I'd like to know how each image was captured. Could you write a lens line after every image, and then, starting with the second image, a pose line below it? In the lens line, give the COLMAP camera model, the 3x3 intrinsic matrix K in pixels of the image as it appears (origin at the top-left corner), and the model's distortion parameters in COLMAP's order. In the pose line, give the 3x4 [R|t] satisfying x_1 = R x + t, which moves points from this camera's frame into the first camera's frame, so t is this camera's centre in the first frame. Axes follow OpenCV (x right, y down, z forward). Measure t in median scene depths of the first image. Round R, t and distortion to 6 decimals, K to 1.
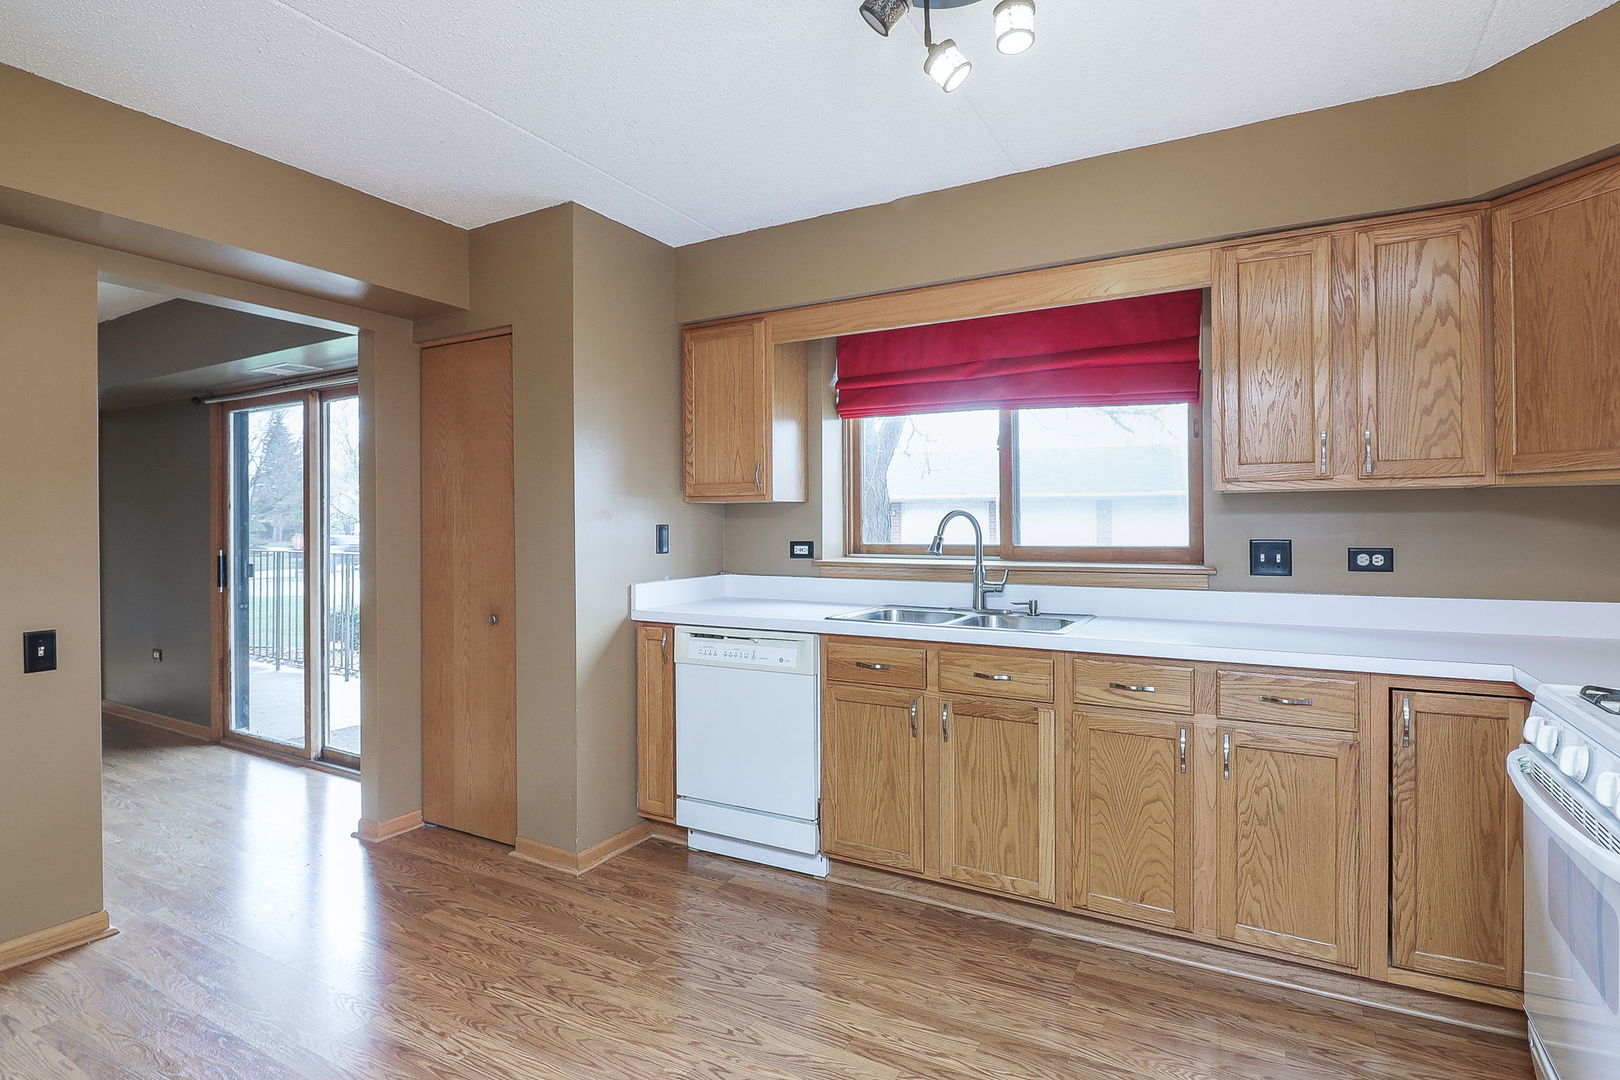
lens RADIAL K [[811.9, 0, 806.8], [0, 811.9, 525.0], [0, 0, 1]] dist [0.002004, -0.011747]
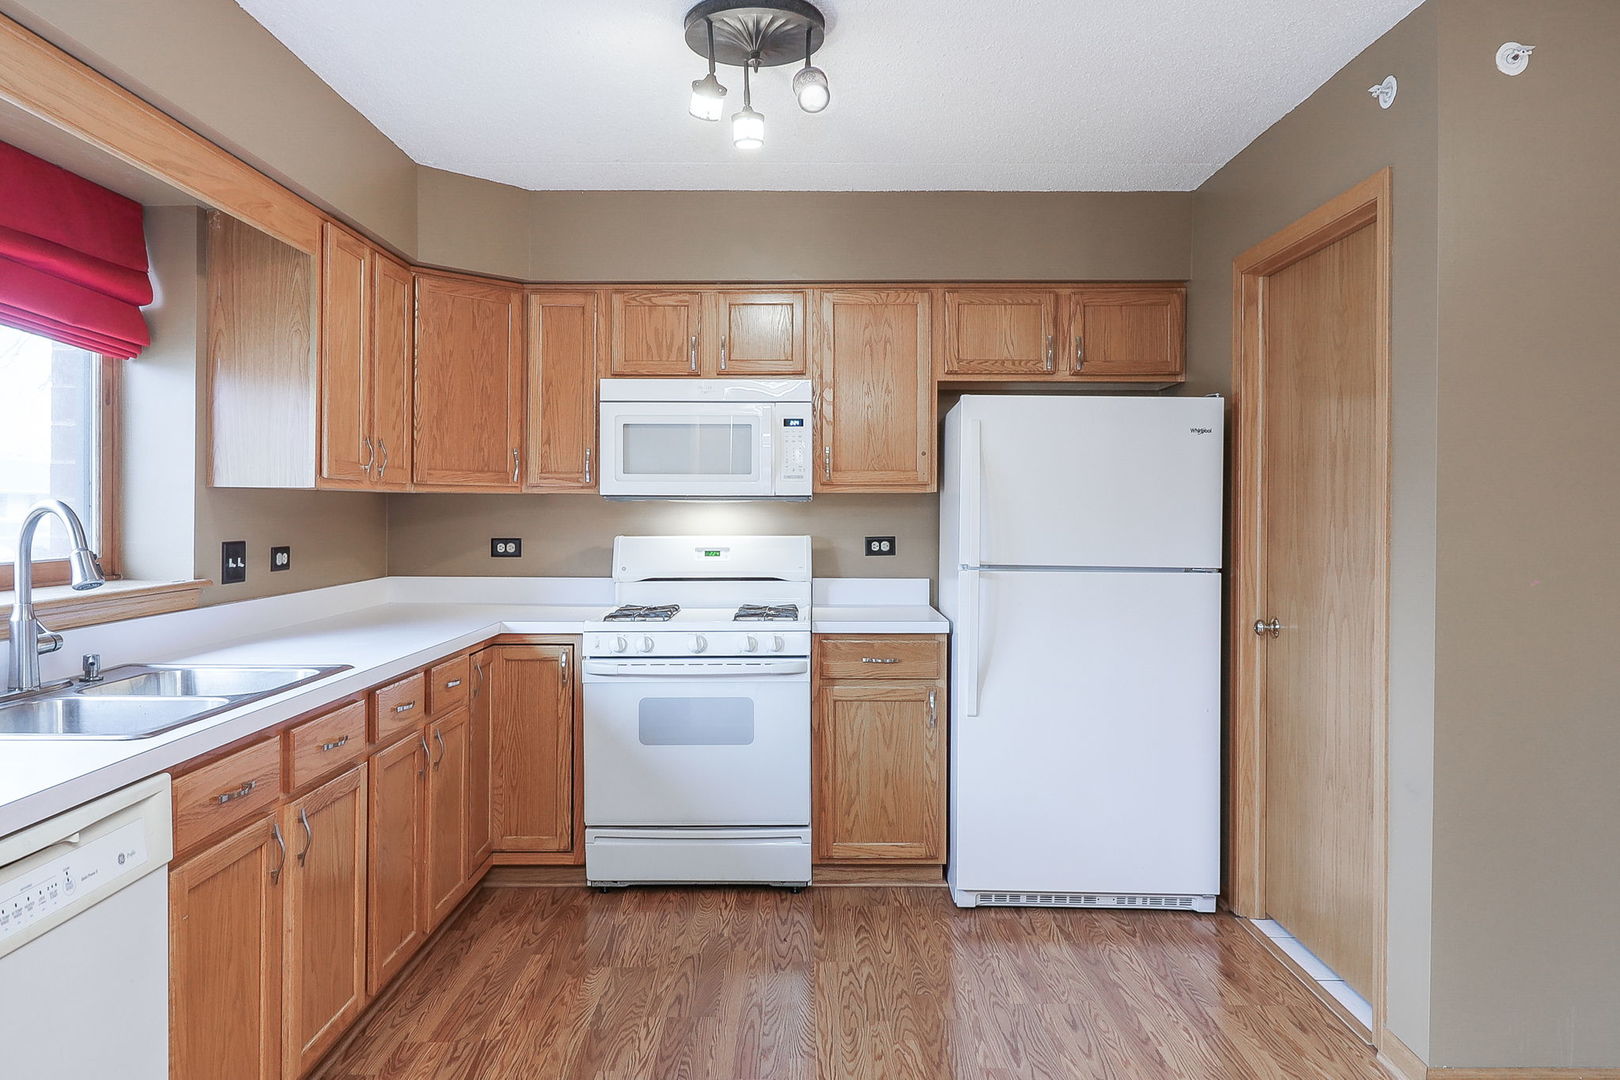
lens RADIAL K [[1073.7, 0, 807.7], [0, 1073.7, 515.1], [0, 0, 1]] dist [0.003494, -0.000966]
pose [[-0.495604, -0.002007, 0.868546, -0.772359], [-0.000935, 0.999998, 0.001777, -0.013390], [-0.868548, 0.000069, -0.495605, 1.085380]]
